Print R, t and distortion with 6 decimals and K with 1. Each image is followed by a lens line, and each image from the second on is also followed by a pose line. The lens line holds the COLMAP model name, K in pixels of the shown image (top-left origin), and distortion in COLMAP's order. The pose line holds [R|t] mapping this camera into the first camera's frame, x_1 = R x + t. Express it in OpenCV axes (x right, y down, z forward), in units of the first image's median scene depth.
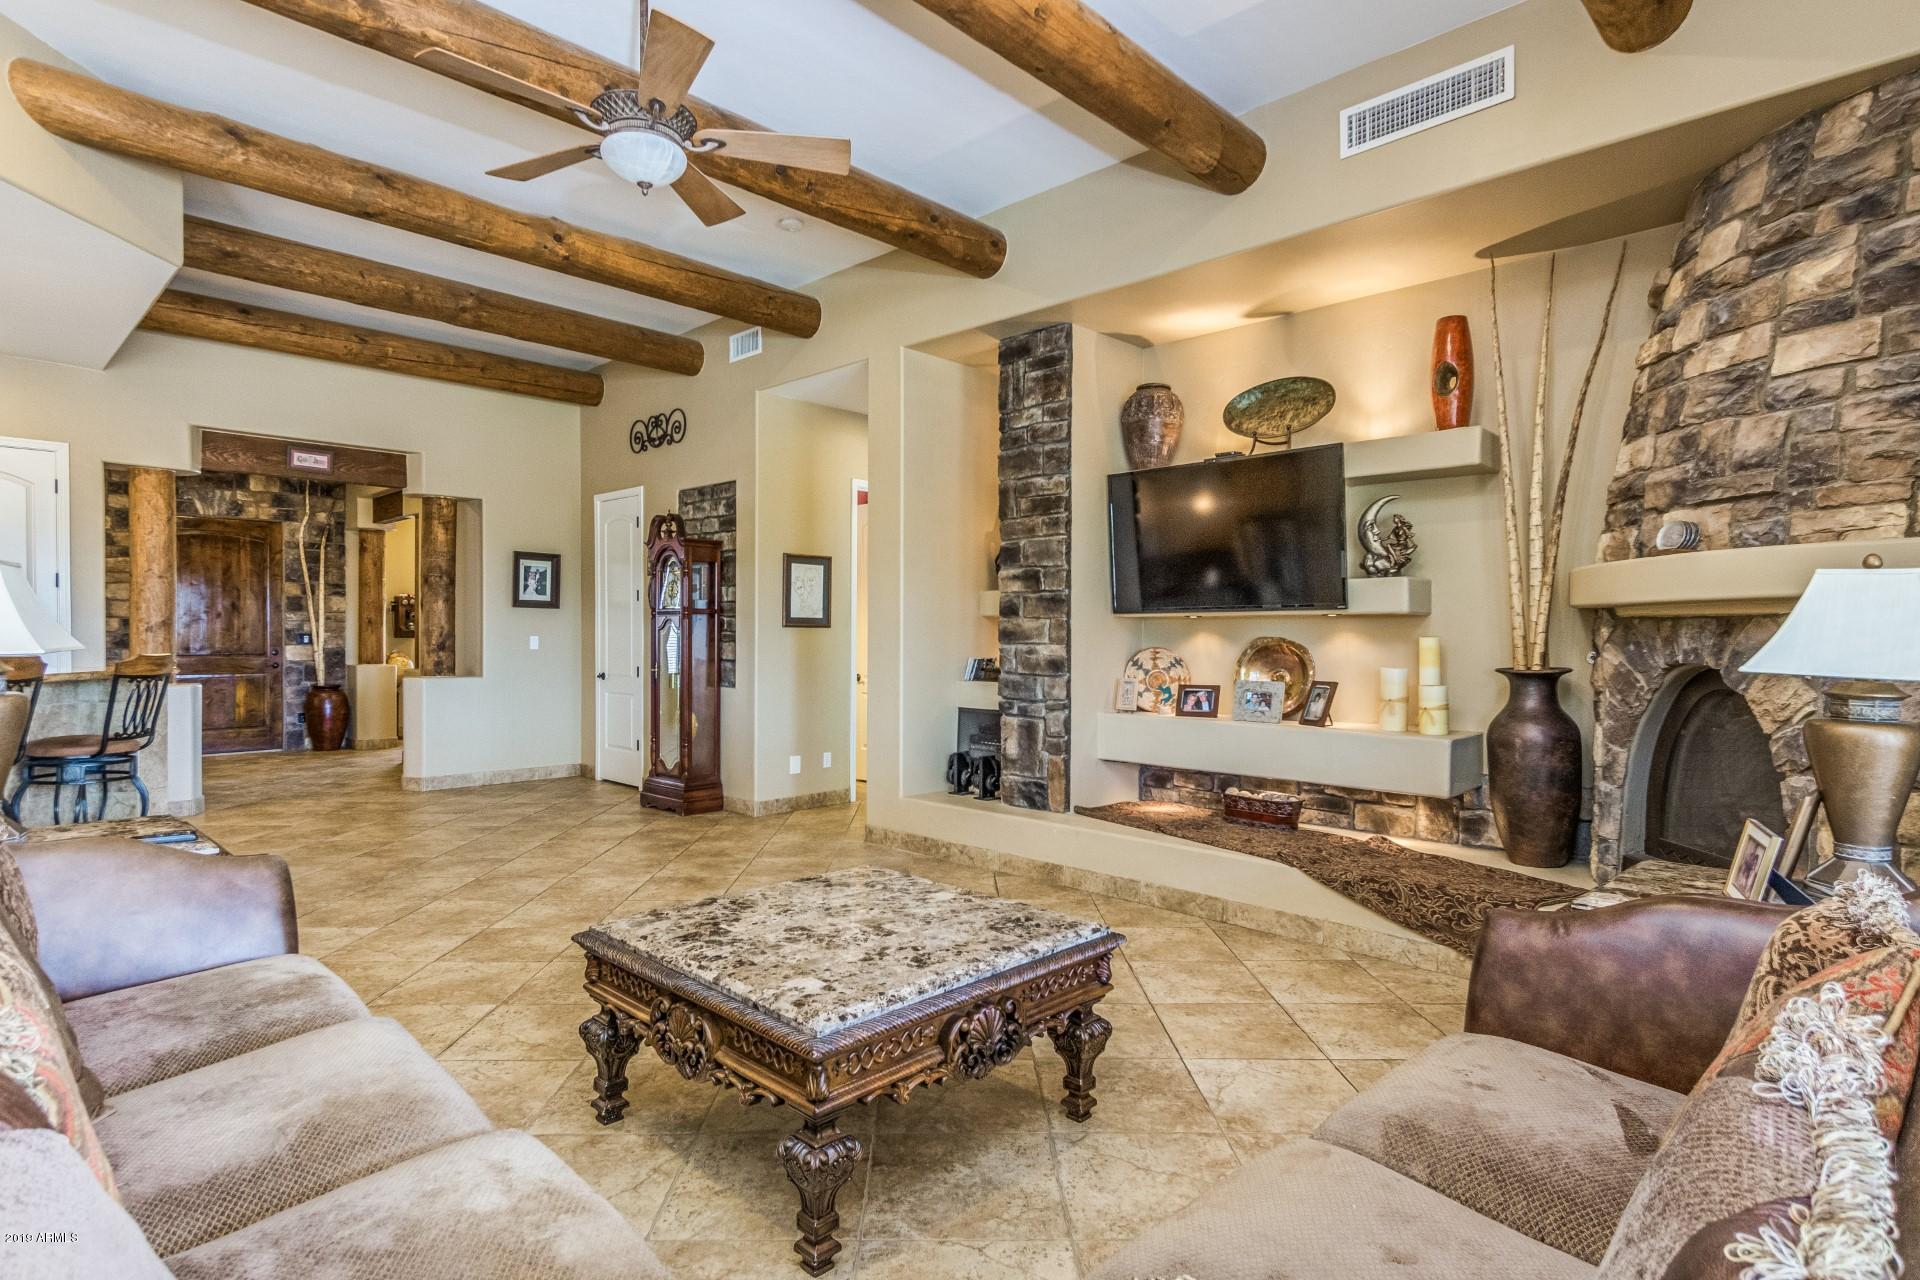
lens RADIAL K [[997.3, 0, 971.2], [0, 997.3, 643.2], [0, 0, 1]] dist [0.004813, -0.002516]
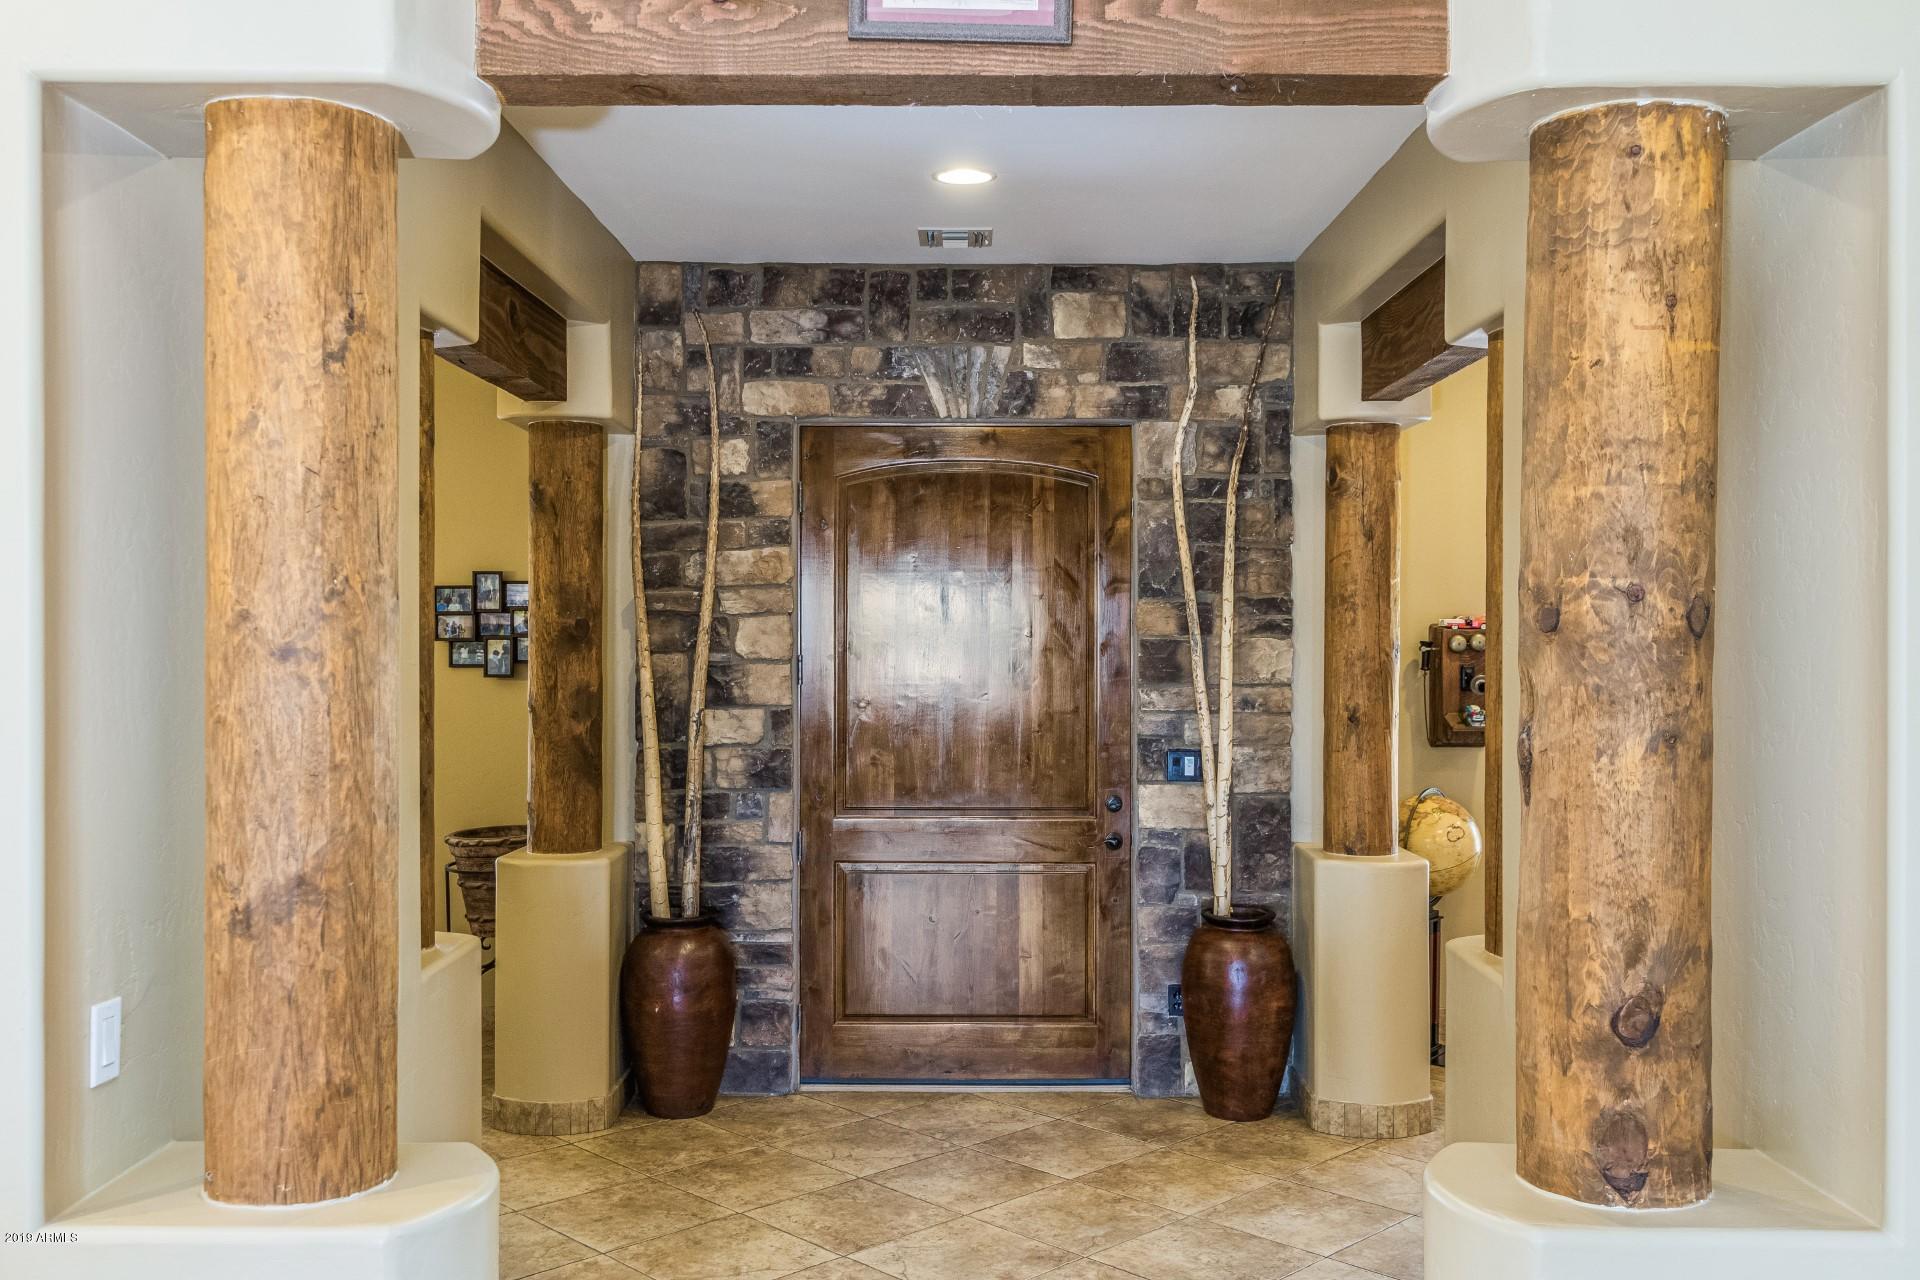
lens RADIAL K [[1666.1, 0, 953.3], [0, 1666.1, 625.5], [0, 0, 1]] dist [-0.004995, -0.011465]
pose [[0.684576, -0.004751, -0.728926, -0.476453], [-0.006778, 0.999894, -0.012884, -0.066732], [0.728910, 0.013761, 0.684472, 0.853495]]
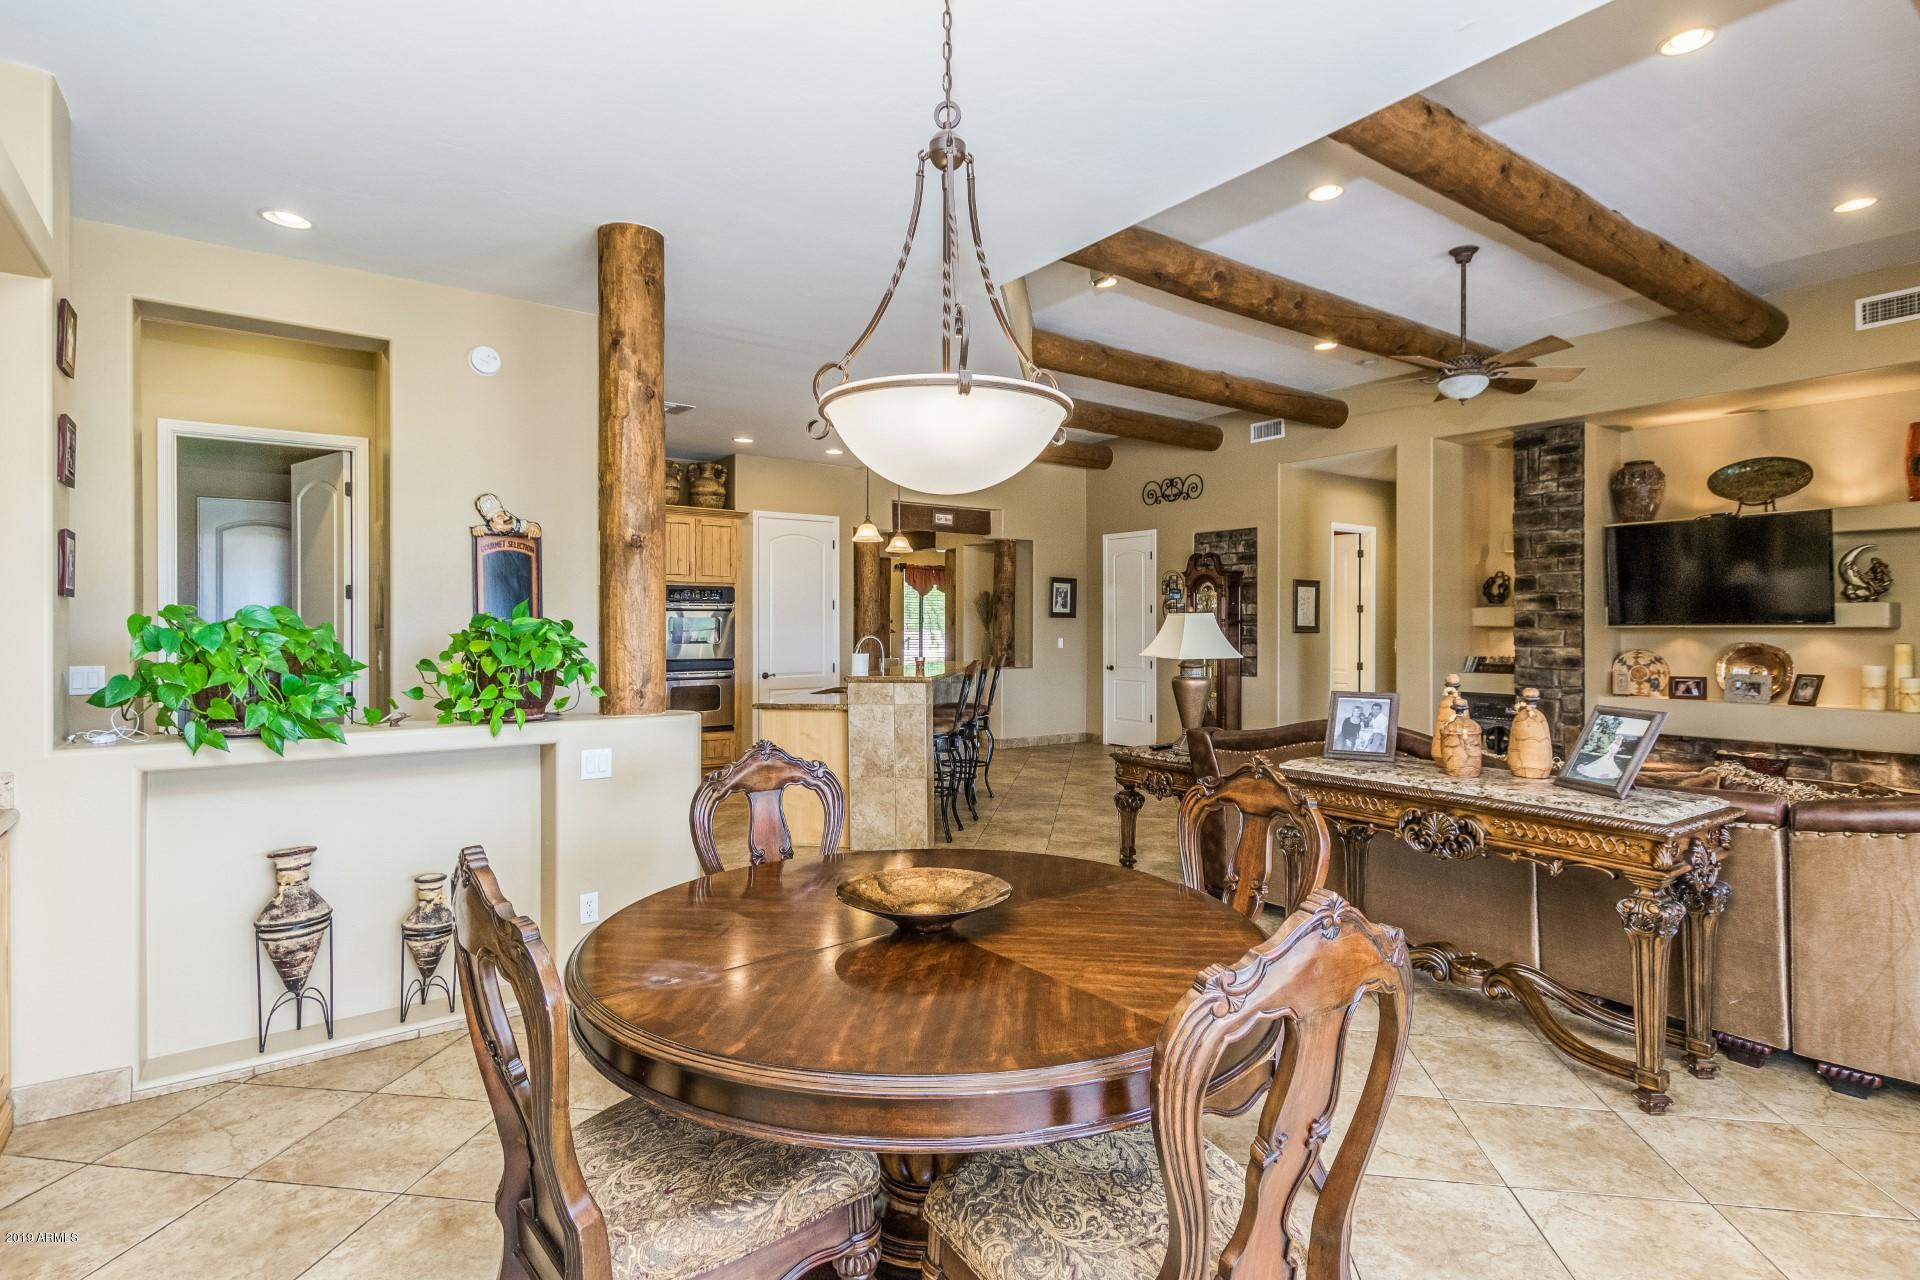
lens RADIAL K [[964.8, 0, 956.8], [0, 964.8, 626.9], [0, 0, 1]] dist [0.011325, -0.003684]
pose [[0.983540, -0.003295, -0.180660, -0.416409], [0.001673, 0.999957, -0.009129, -0.013572], [0.180683, 0.008676, 0.983503, -0.409278]]
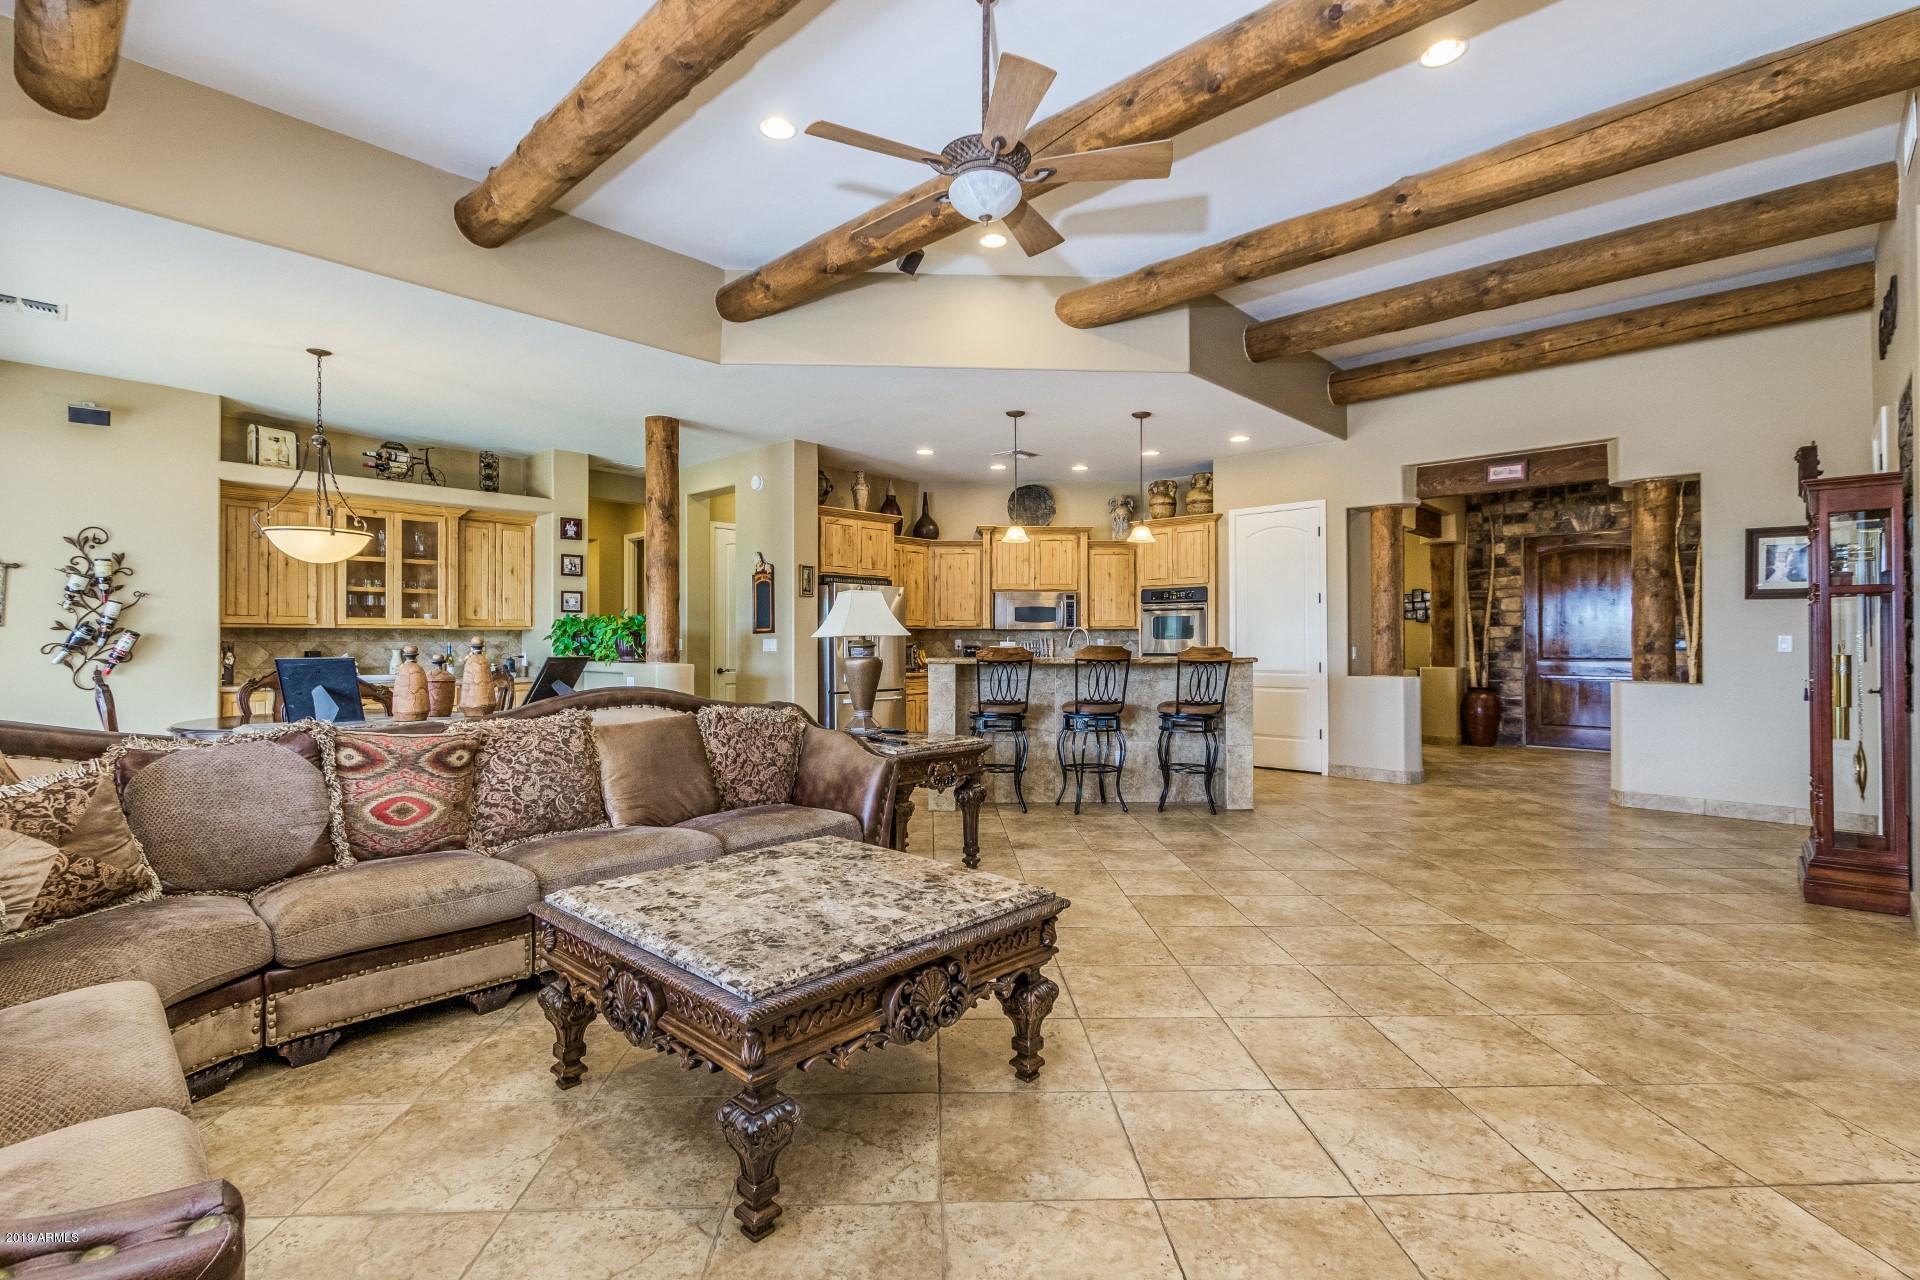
lens RADIAL K [[888.0, 0, 957.0], [0, 888.0, 637.3], [0, 0, 1]] dist [0.010453, -0.000048]
pose [[0.007161, -0.011878, -0.999904, 0.305598], [-0.010661, 0.999872, -0.011954, 0.011422], [0.999918, 0.010746, 0.007034, 0.439389]]
